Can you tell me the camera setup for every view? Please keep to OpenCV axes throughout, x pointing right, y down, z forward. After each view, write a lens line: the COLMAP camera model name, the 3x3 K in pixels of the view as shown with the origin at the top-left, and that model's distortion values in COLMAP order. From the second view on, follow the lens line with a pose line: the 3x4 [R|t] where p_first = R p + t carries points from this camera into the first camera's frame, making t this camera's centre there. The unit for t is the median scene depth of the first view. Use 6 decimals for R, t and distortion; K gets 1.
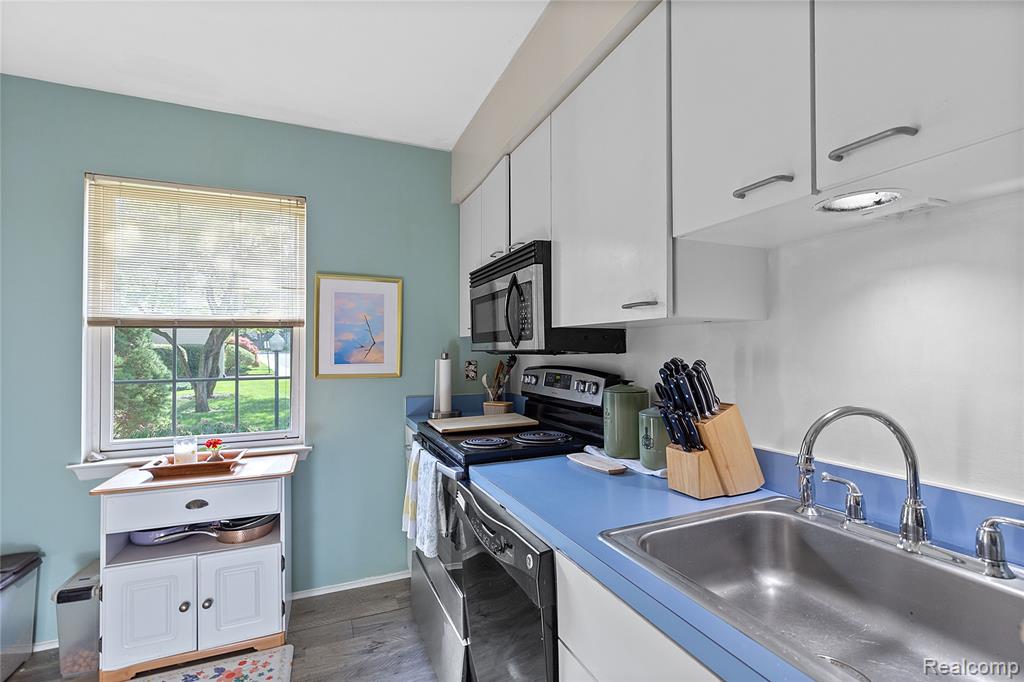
lens RADIAL K [[463.6, 0, 508.0], [0, 463.6, 344.3], [0, 0, 1]] dist [-0.016544, 0.000923]
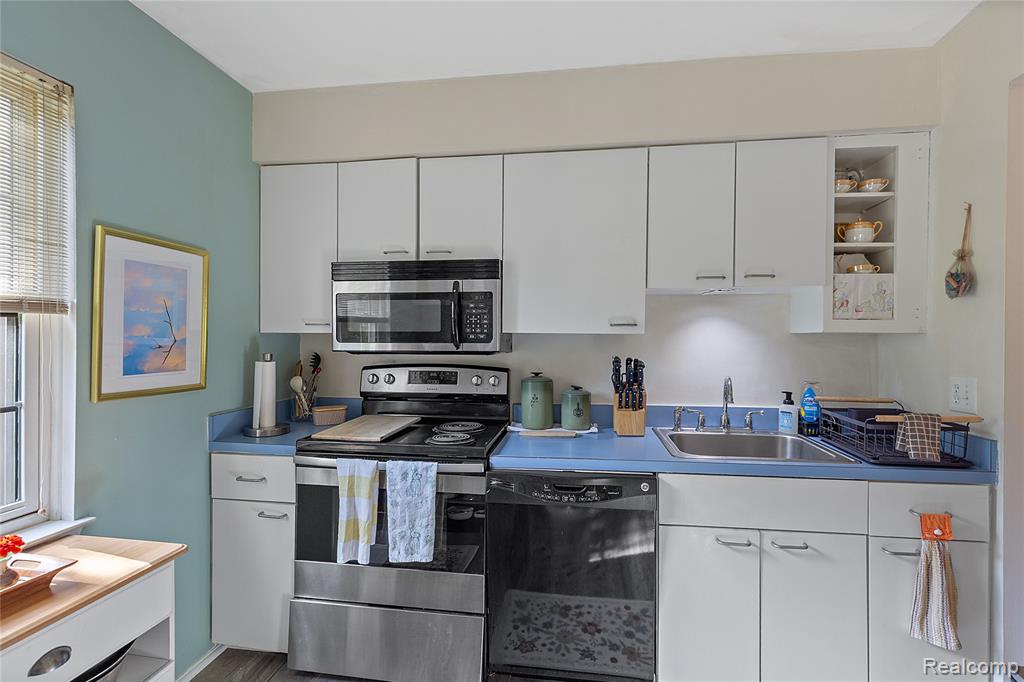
lens RADIAL K [[463.6, 0, 518.1], [0, 463.6, 338.6], [0, 0, 1]] dist [-0.016544, 0.000923]
pose [[0.522314, 0.006652, 0.852728, -0.623697], [-0.016372, 0.999863, 0.002228, -0.016881], [-0.852596, -0.015125, 0.522351, 0.227603]]
